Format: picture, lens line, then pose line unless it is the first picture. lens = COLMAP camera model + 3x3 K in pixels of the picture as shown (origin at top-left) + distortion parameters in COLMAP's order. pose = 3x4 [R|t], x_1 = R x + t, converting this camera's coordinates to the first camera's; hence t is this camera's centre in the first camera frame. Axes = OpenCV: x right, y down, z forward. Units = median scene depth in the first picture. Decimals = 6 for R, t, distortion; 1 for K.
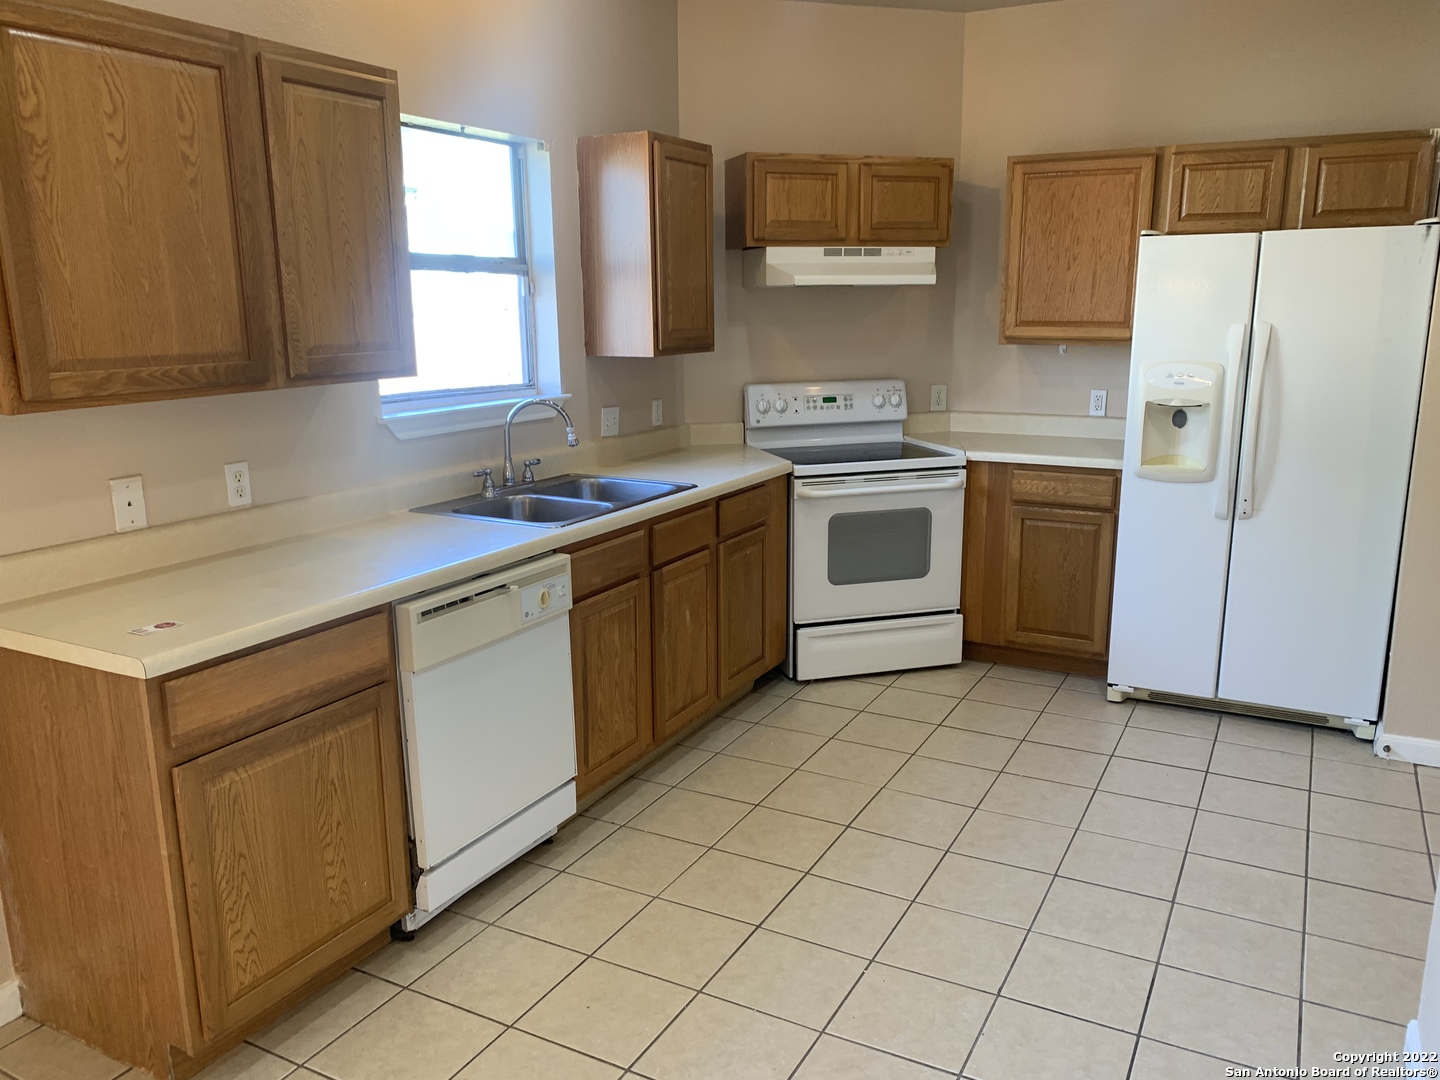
lens RADIAL K [[1106.3, 0, 703.9], [0, 1106.3, 564.3], [0, 0, 1]] dist [0.043075, -0.058398]
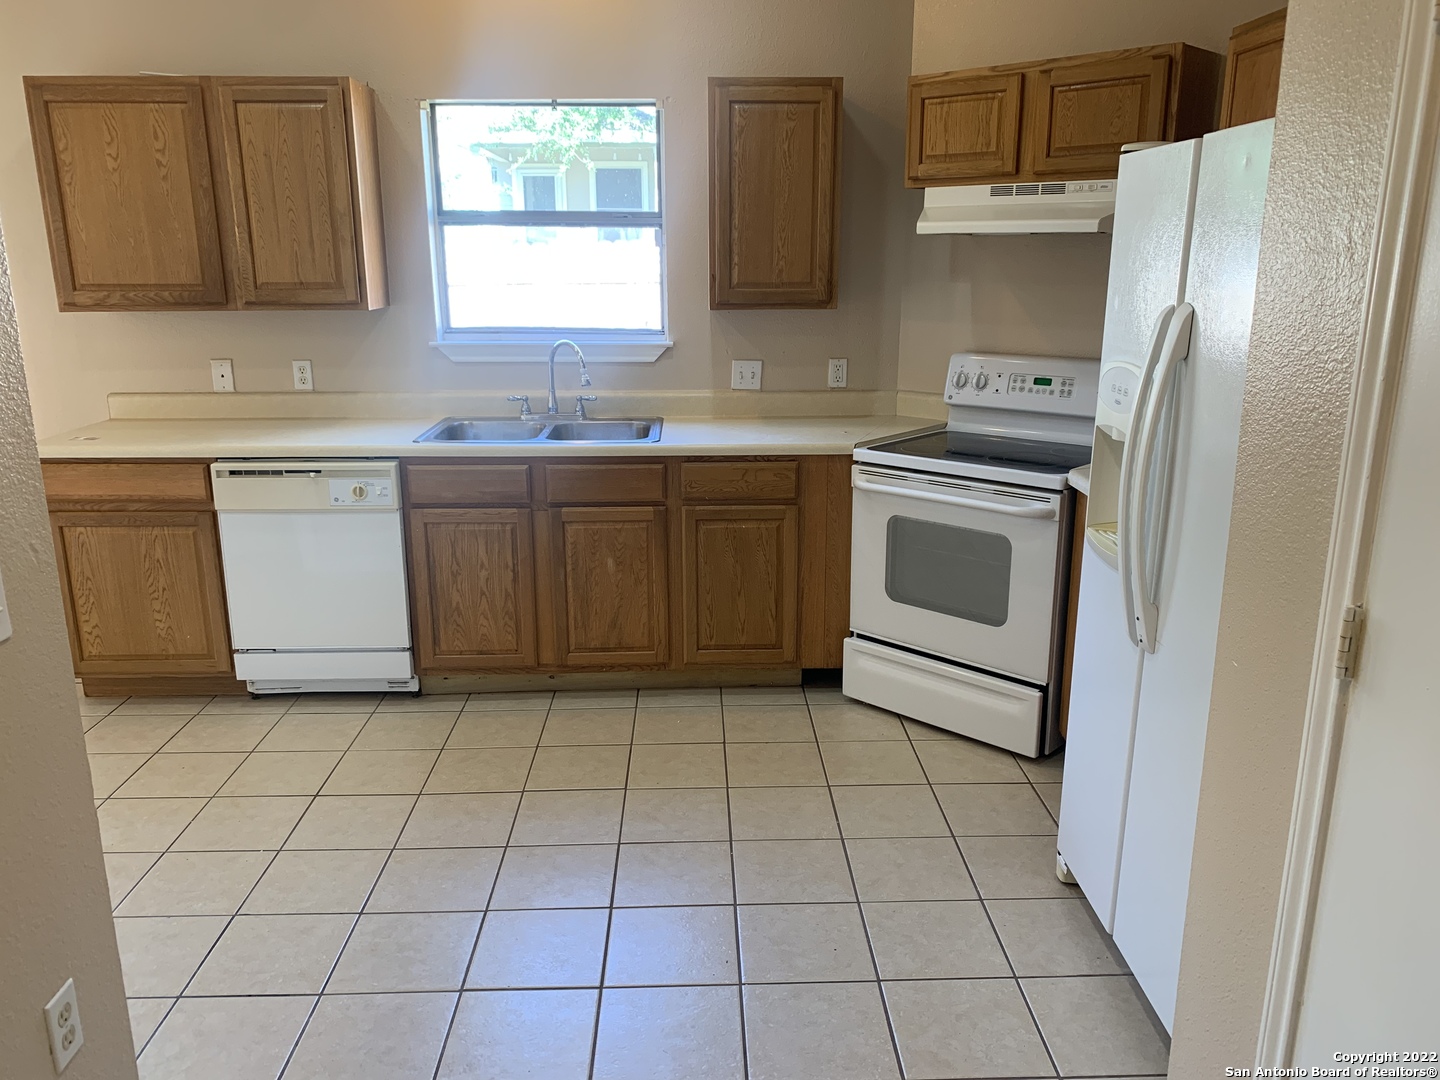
lens RADIAL K [[1106.3, 0, 721.1], [0, 1106.3, 551.8], [0, 0, 1]] dist [0.043075, -0.058398]
pose [[0.500104, 0.235119, -0.833436, 0.845244], [-0.201994, 0.967559, 0.151750, -0.132959], [0.842078, 0.092458, 0.531372, 0.513178]]
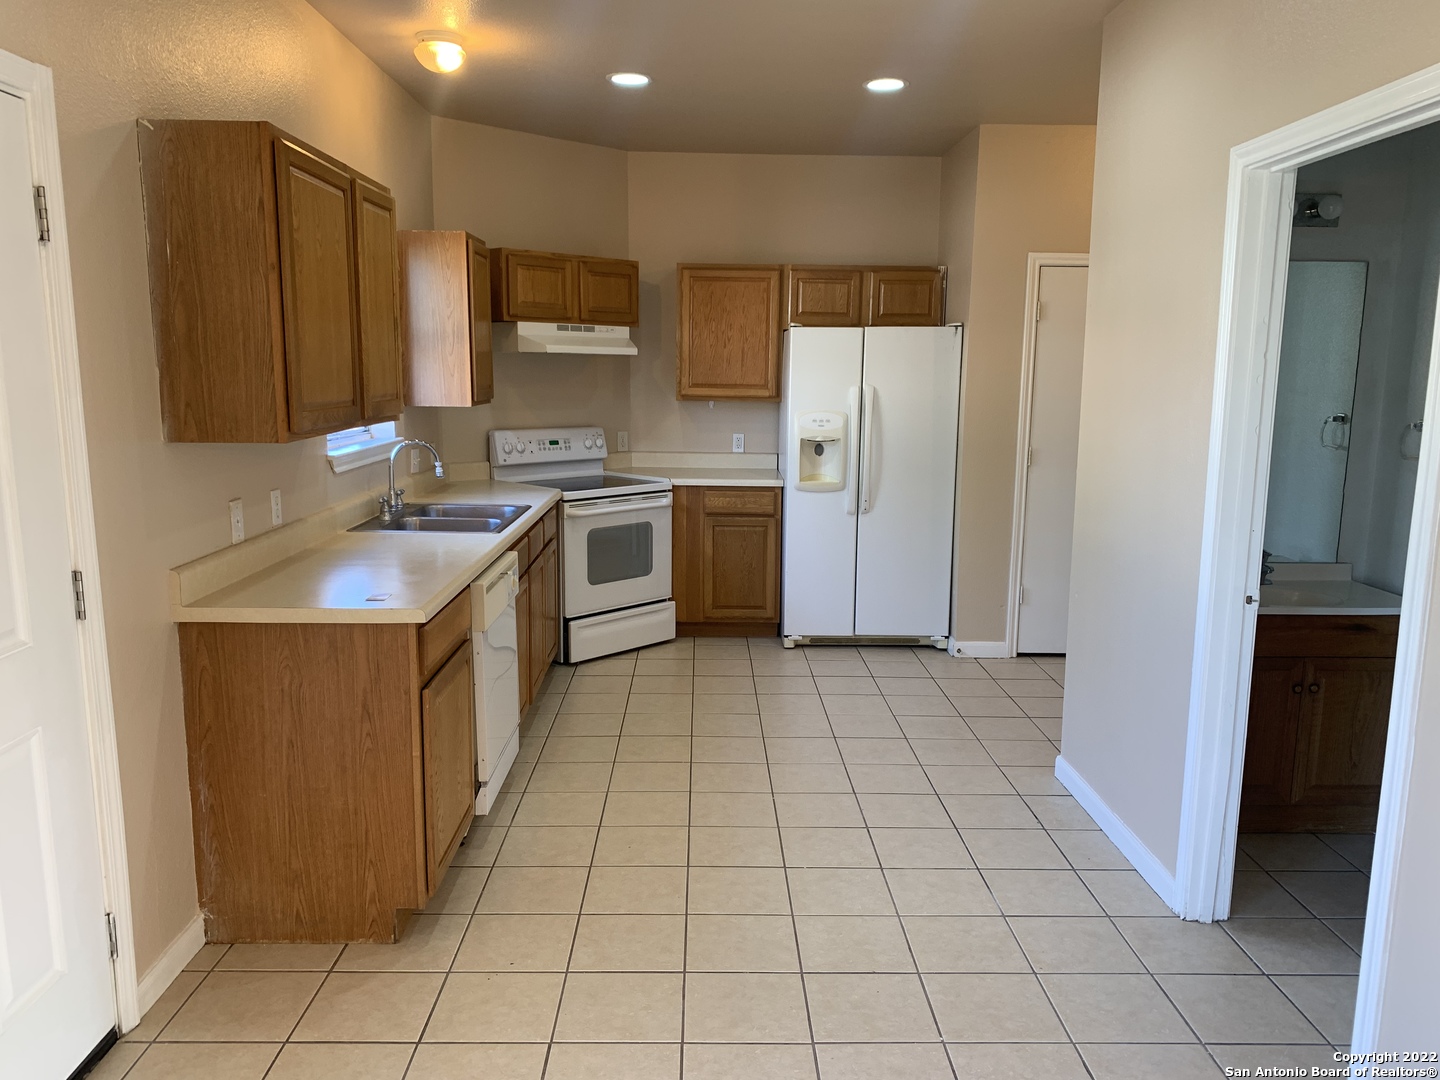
lens RADIAL K [[1106.3, 0, 705.7], [0, 1106.3, 576.0], [0, 0, 1]] dist [0.043075, -0.058398]
pose [[0.874596, -0.074258, 0.479132, -0.436409], [0.095471, 0.995231, -0.020025, 0.053639], [-0.475360, 0.063257, 0.877515, -0.216243]]
